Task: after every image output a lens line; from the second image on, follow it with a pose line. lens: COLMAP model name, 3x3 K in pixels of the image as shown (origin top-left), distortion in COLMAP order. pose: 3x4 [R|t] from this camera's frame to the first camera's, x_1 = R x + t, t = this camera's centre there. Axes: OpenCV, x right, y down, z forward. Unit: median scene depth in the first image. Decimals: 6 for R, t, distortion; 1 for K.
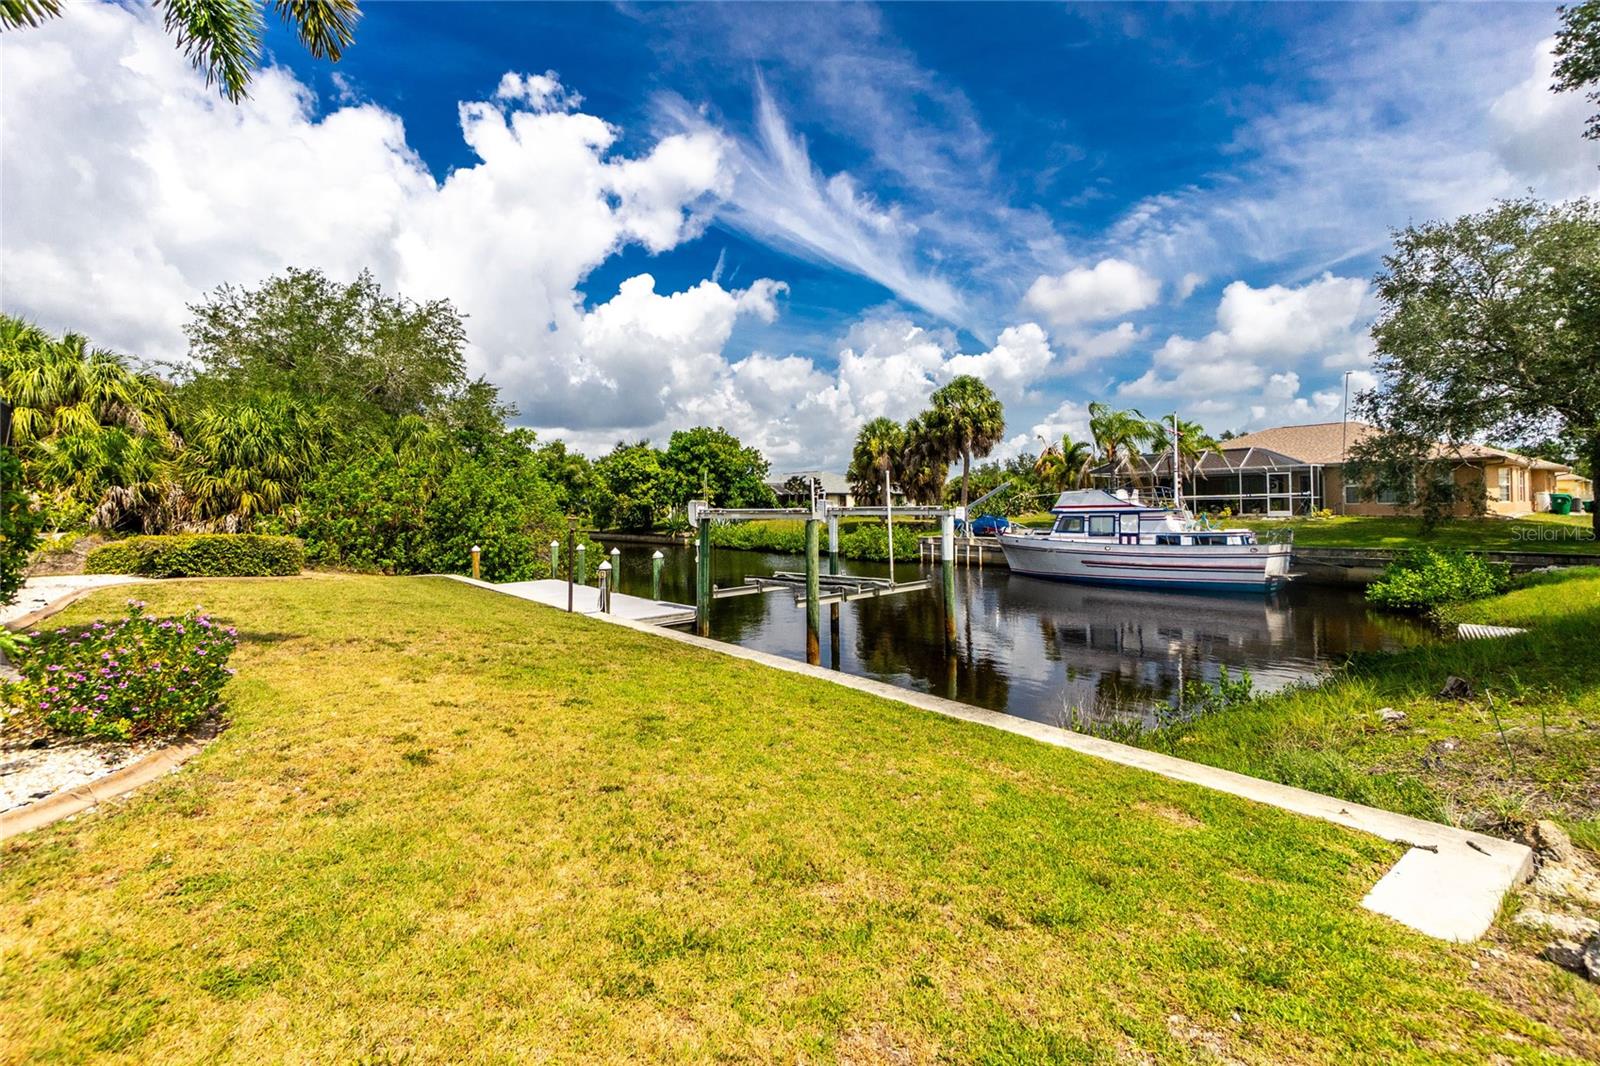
lens RADIAL K [[700.1, 0, 806.3], [0, 700.1, 487.6], [0, 0, 1]] dist [-0.010668, 0.004092]
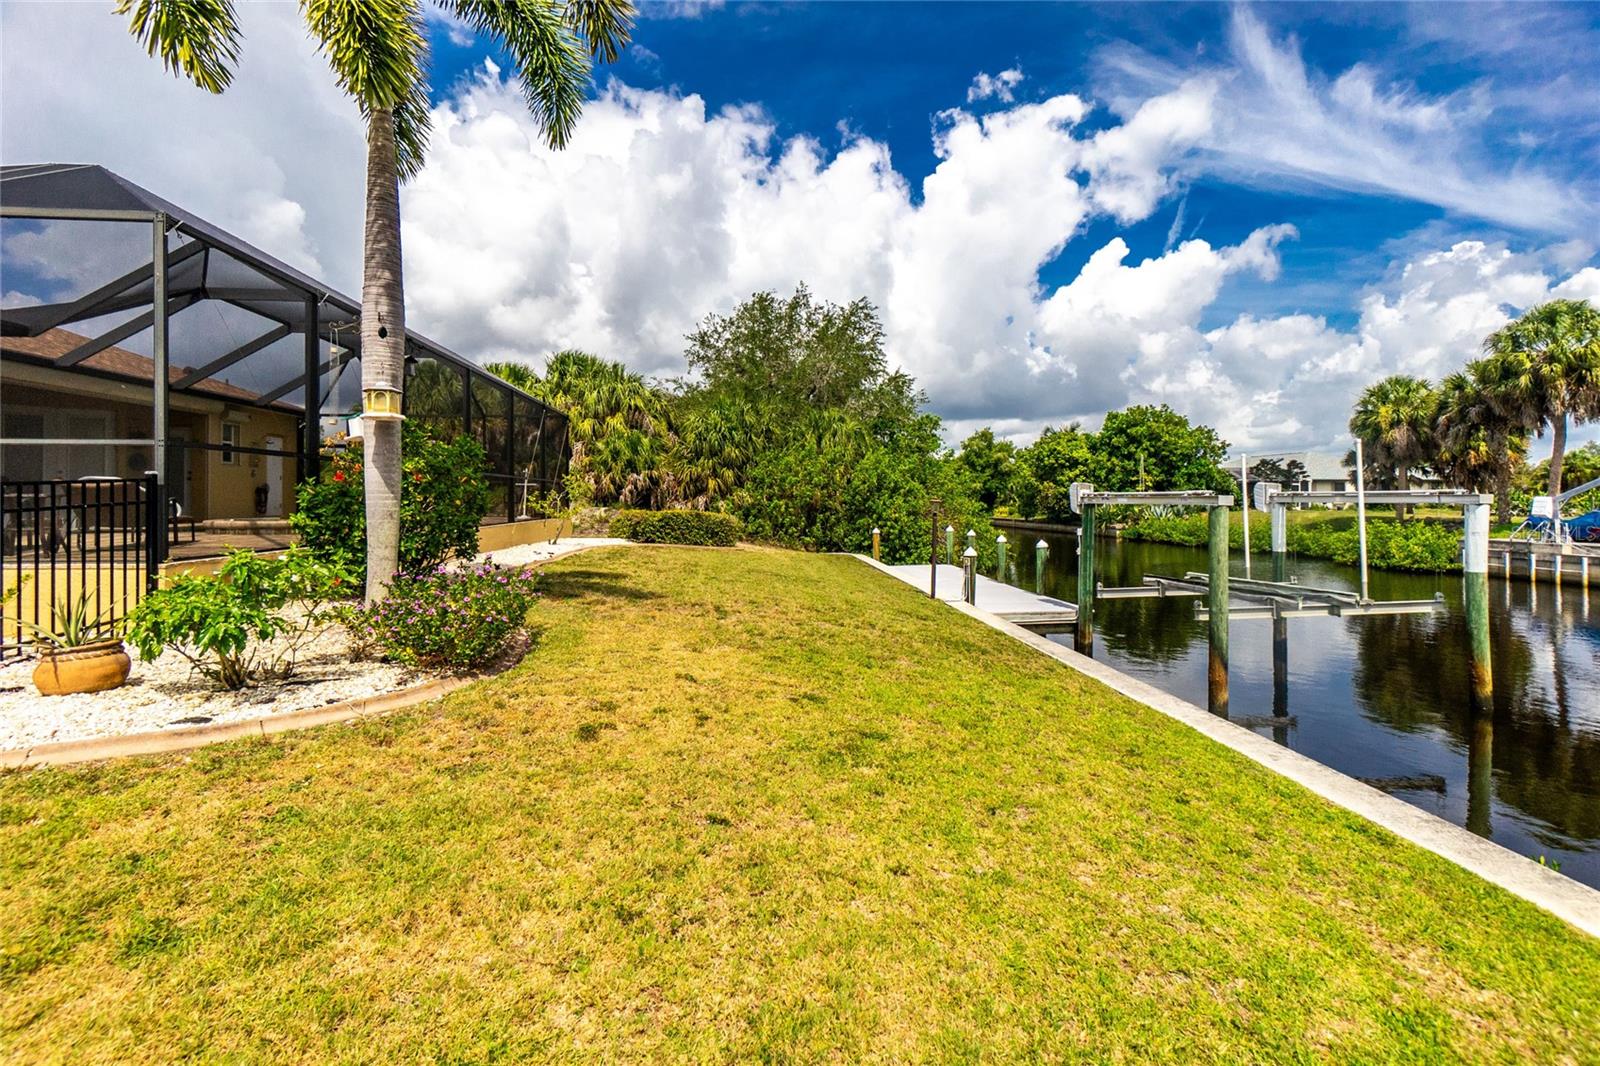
lens RADIAL K [[700.1, 0, 800.2], [0, 700.1, 494.9], [0, 0, 1]] dist [-0.010668, 0.004092]
pose [[0.813641, 0.008233, -0.581309, 0.048998], [0.007079, 0.999685, 0.024066, 0.008176], [0.581324, -0.023696, 0.813327, 0.079456]]
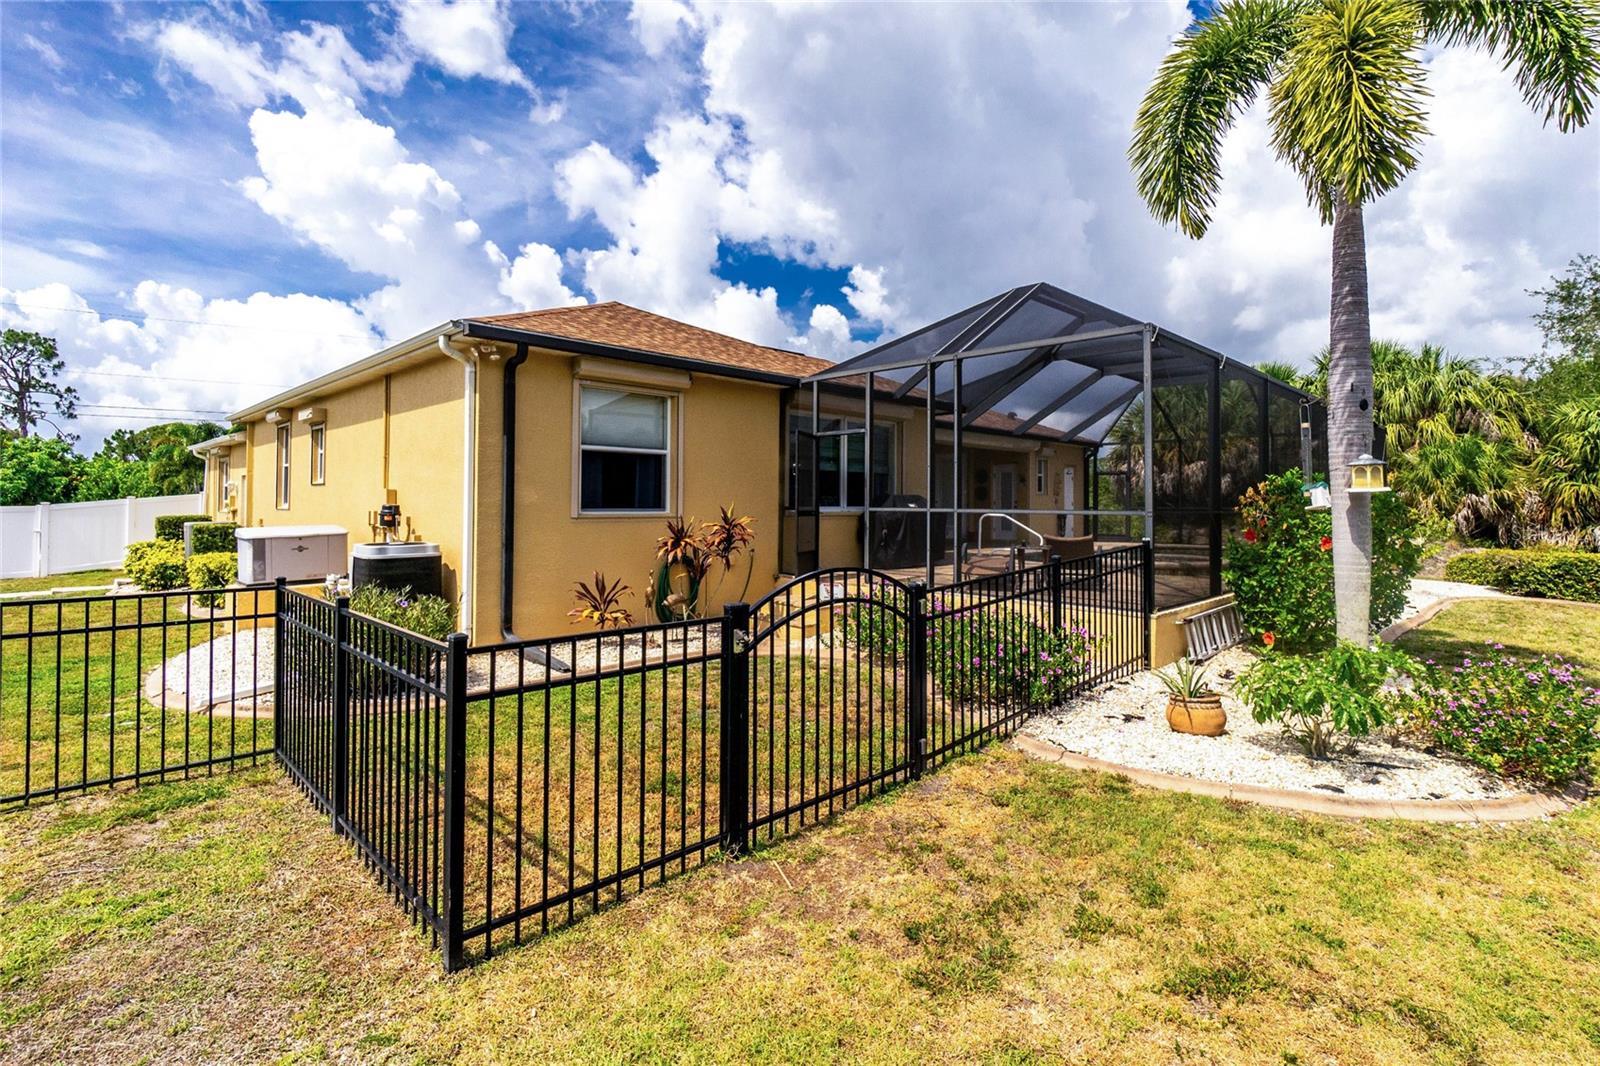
lens RADIAL K [[773.2, 0, 815.5], [0, 773.2, 495.0], [0, 0, 1]] dist [0.002691, 0.003089]
pose [[0.091276, 0.003932, -0.995818, 0.035410], [0.019851, 0.999786, 0.005767, -0.023648], [0.995628, -0.020295, 0.091179, -0.042491]]
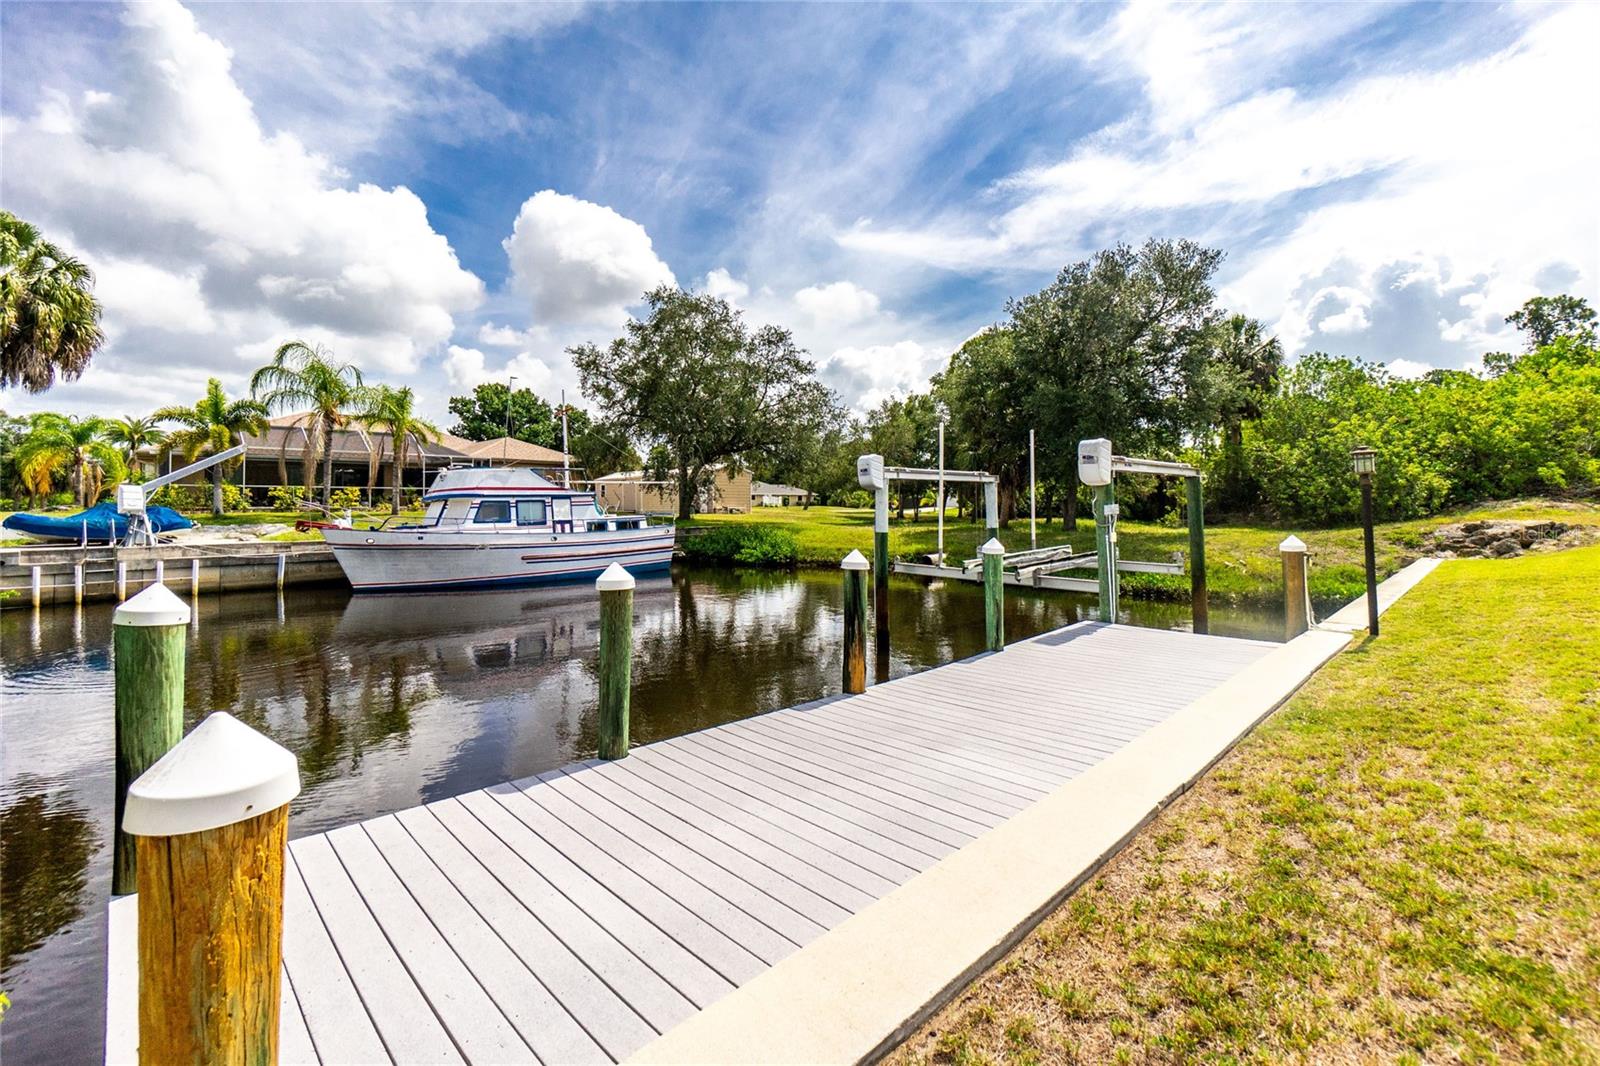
lens RADIAL K [[700.1, 0, 820.0], [0, 700.1, 477.1], [0, 0, 1]] dist [-0.010668, 0.004092]
pose [[-0.099535, 0.052593, 0.993643, -0.560196], [-0.024223, 0.998178, -0.055259, 0.066302], [-0.994739, -0.029570, -0.098079, 0.983570]]
